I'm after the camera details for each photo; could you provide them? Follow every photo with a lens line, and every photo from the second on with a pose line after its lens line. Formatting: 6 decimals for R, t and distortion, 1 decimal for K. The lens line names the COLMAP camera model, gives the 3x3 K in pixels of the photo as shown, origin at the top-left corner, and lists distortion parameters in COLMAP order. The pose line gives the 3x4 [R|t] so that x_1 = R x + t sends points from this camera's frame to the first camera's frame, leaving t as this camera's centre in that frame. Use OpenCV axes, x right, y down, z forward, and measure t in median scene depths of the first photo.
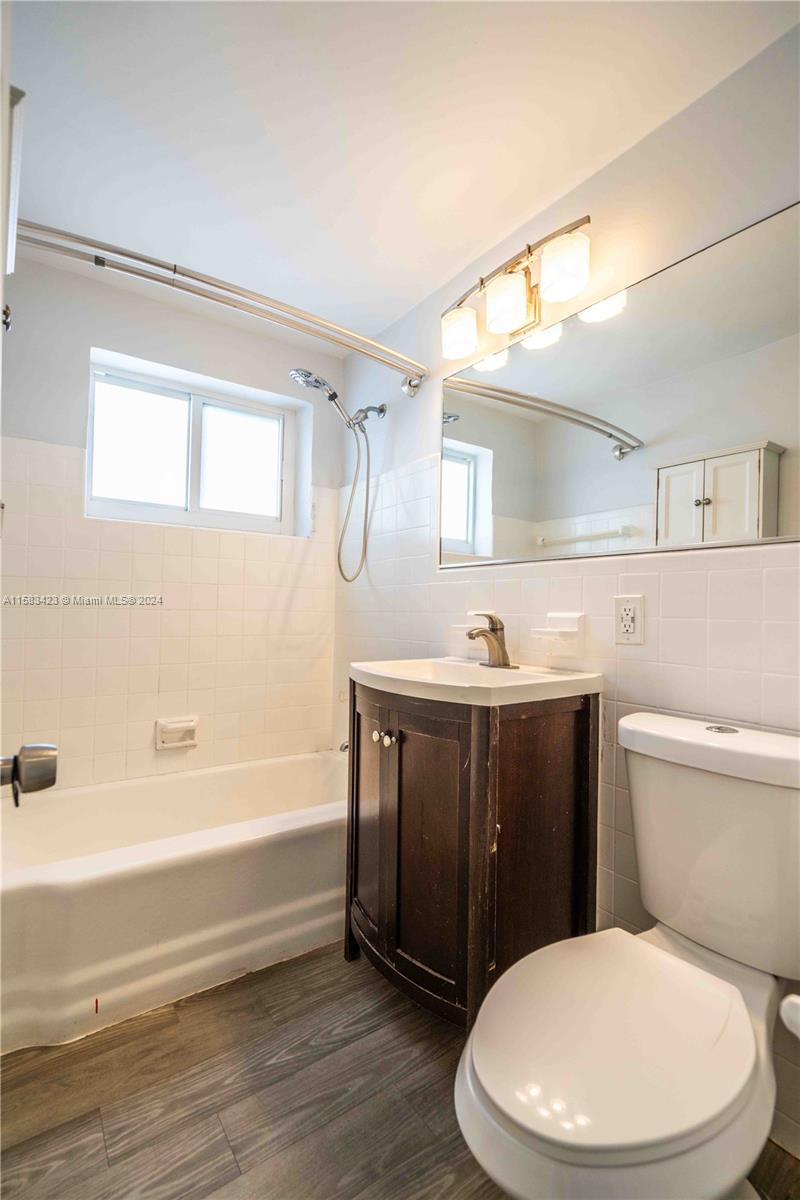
lens RADIAL K [[542.2, 0, 389.8], [0, 542.2, 598.6], [0, 0, 1]] dist [-0.004062, 0.000242]
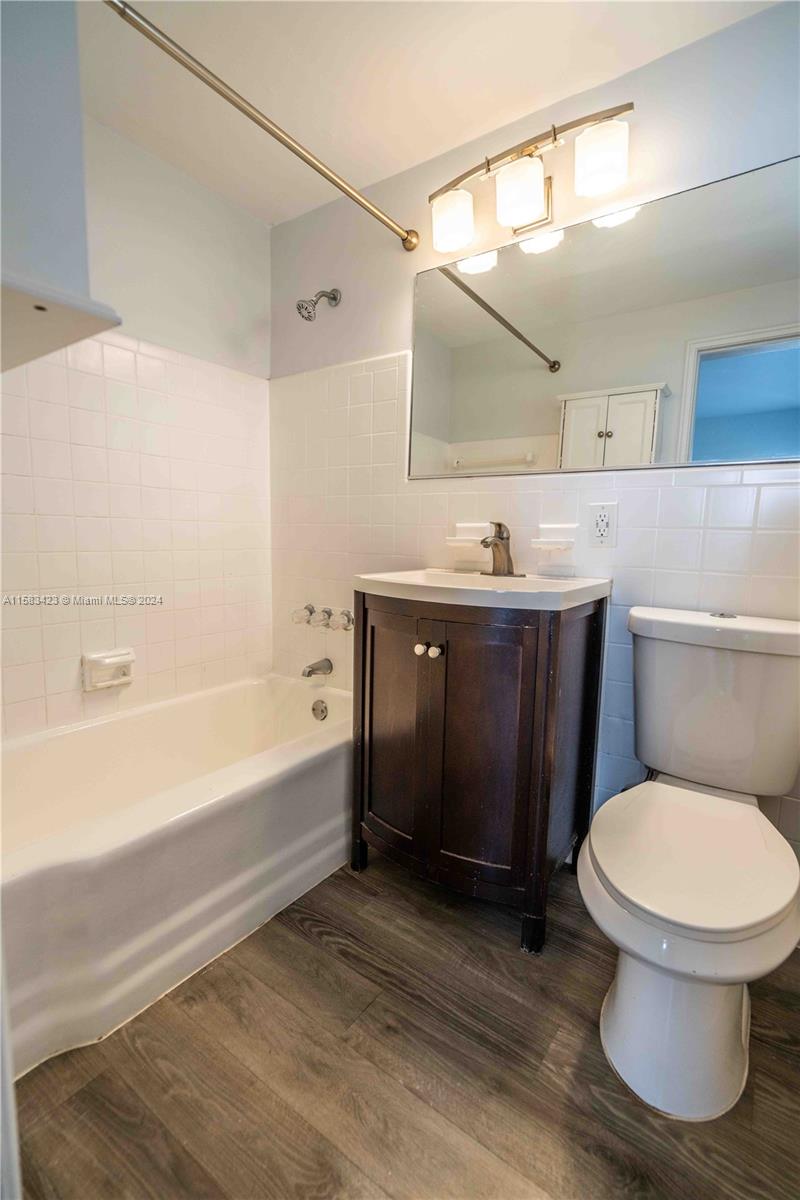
lens RADIAL K [[542.2, 0, 401.7], [0, 542.2, 597.9], [0, 0, 1]] dist [-0.004062, 0.000242]
pose [[0.932253, -0.030119, 0.360552, -0.338154], [-0.011168, 0.993659, 0.111884, 0.054968], [-0.361635, -0.108331, 0.926005, 0.122468]]
